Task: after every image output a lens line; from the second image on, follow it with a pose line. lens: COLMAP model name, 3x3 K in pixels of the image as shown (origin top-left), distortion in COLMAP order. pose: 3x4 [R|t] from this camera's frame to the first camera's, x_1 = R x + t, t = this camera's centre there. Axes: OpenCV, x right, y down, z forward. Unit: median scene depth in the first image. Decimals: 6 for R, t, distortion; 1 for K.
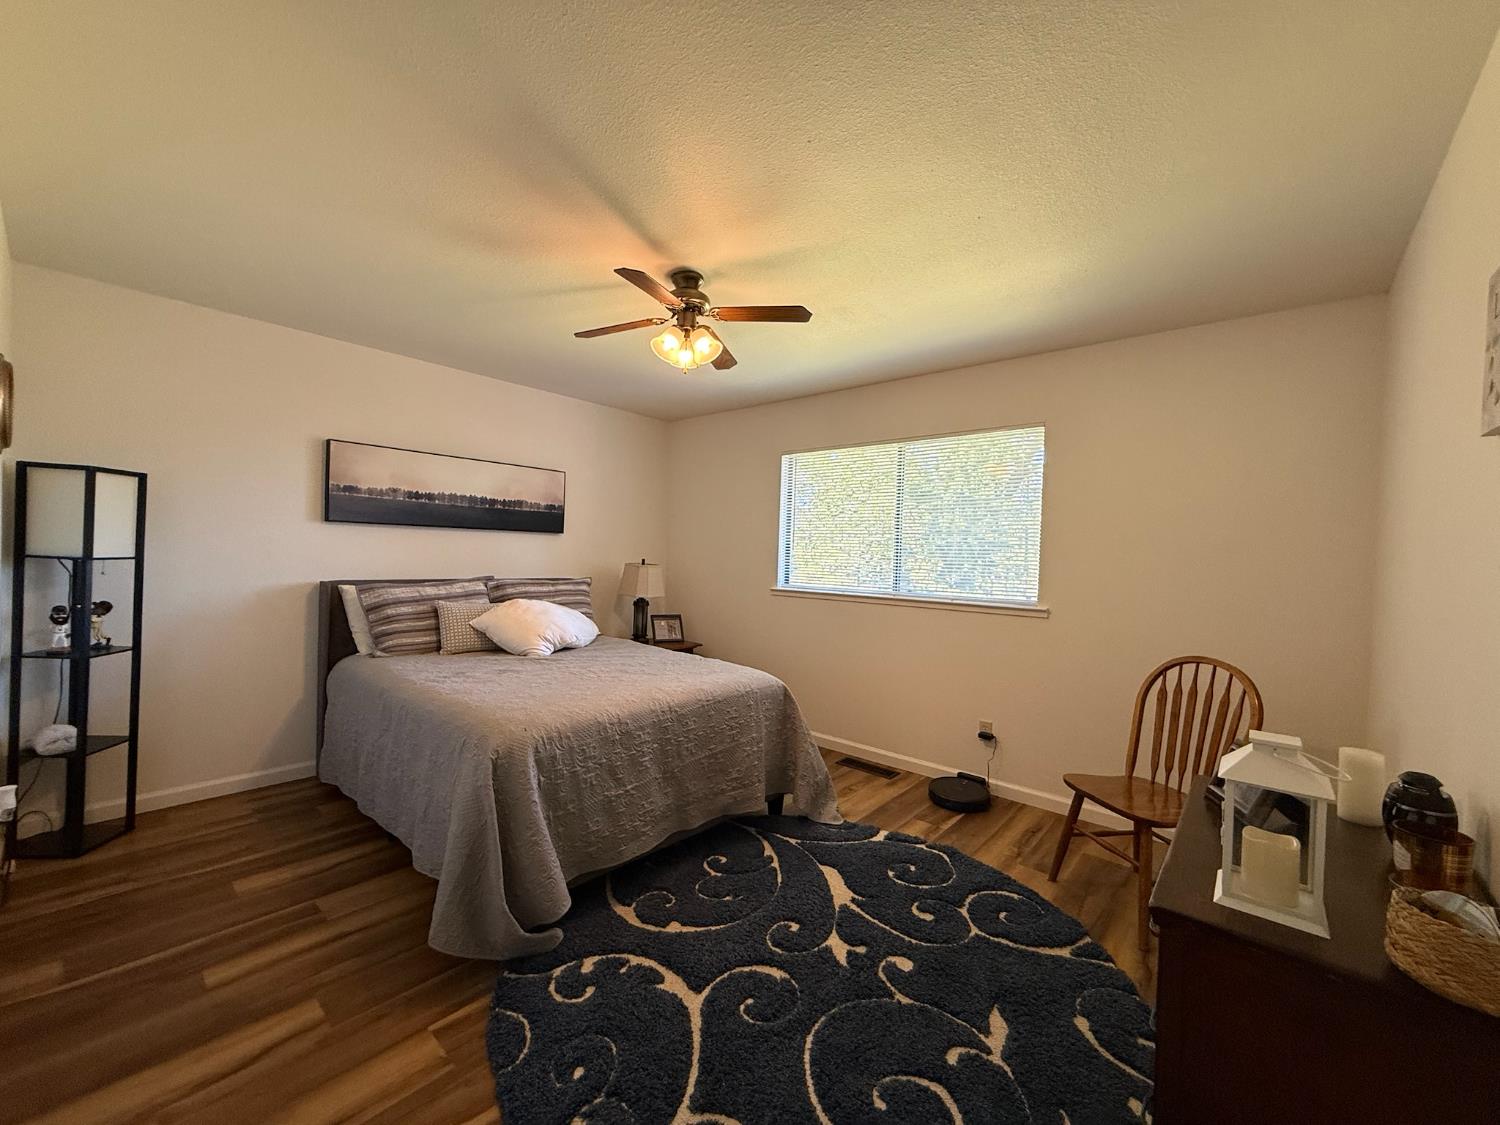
lens RADIAL K [[597.2, 0, 747.0], [0, 597.2, 559.1], [0, 0, 1]] dist [-0.000621, -0.000020]
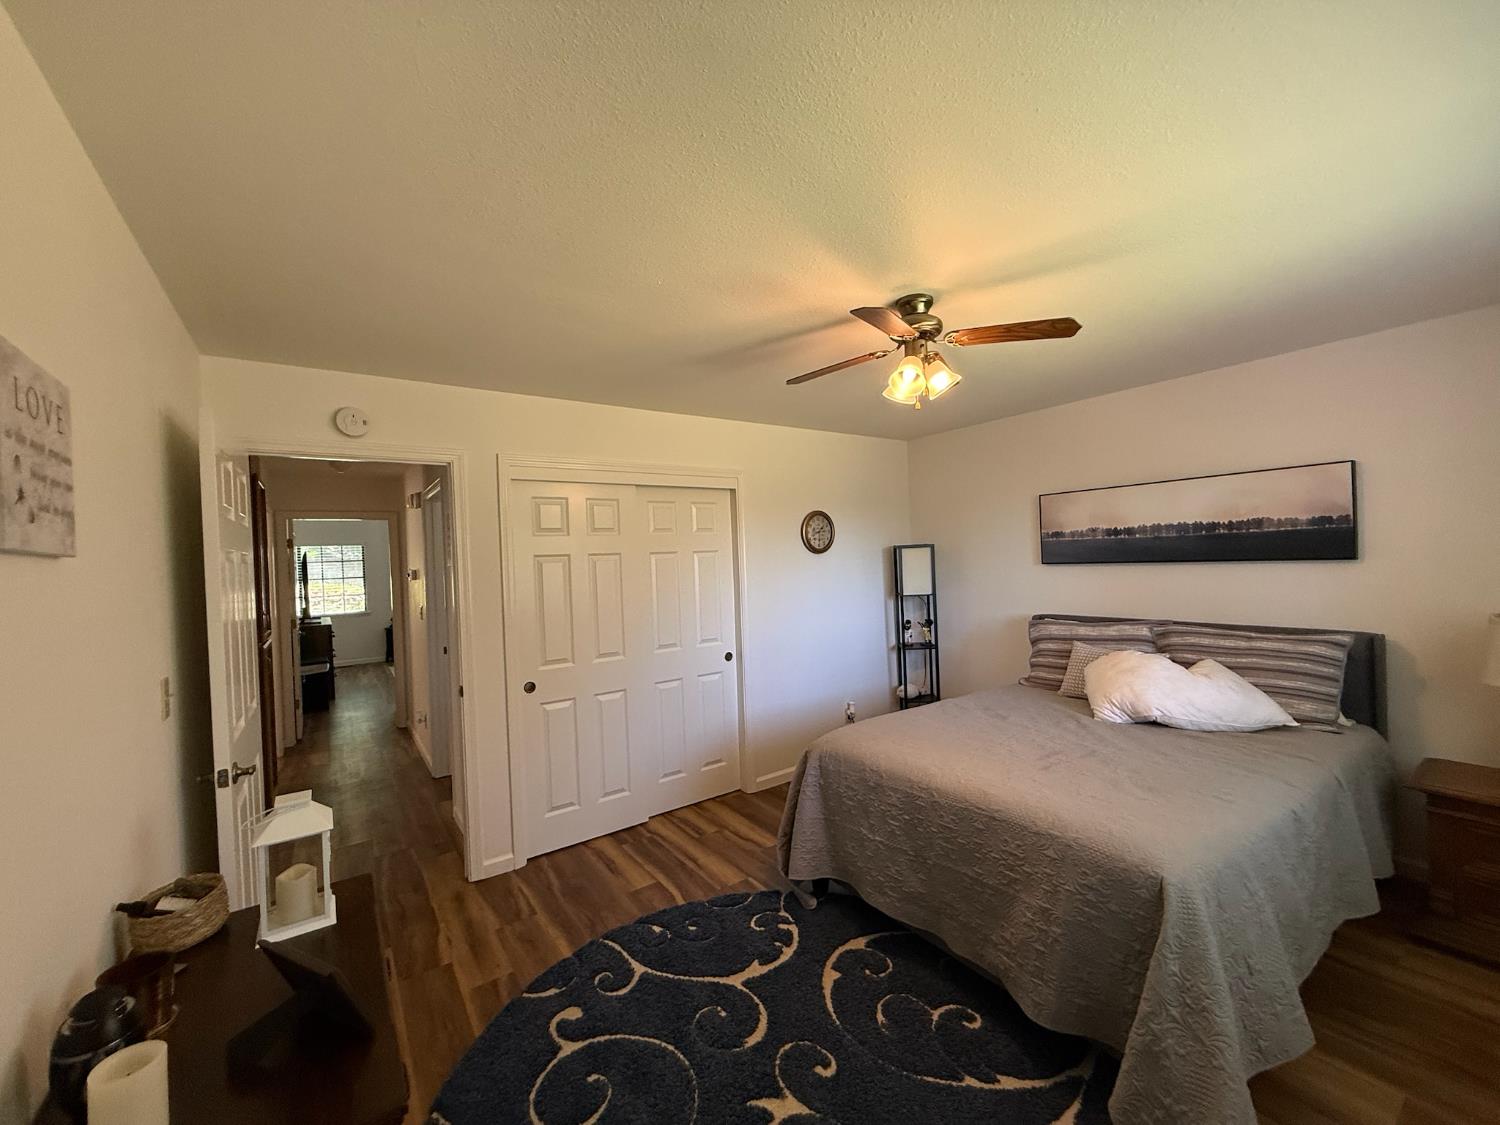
lens RADIAL K [[597.2, 0, 746.8], [0, 597.2, 563.1], [0, 0, 1]] dist [-0.000621, -0.000020]
pose [[-0.235878, -0.015437, -0.971660, 0.574908], [0.022169, 0.999528, -0.021261, -0.051709], [0.971530, -0.026556, -0.235425, 0.684942]]
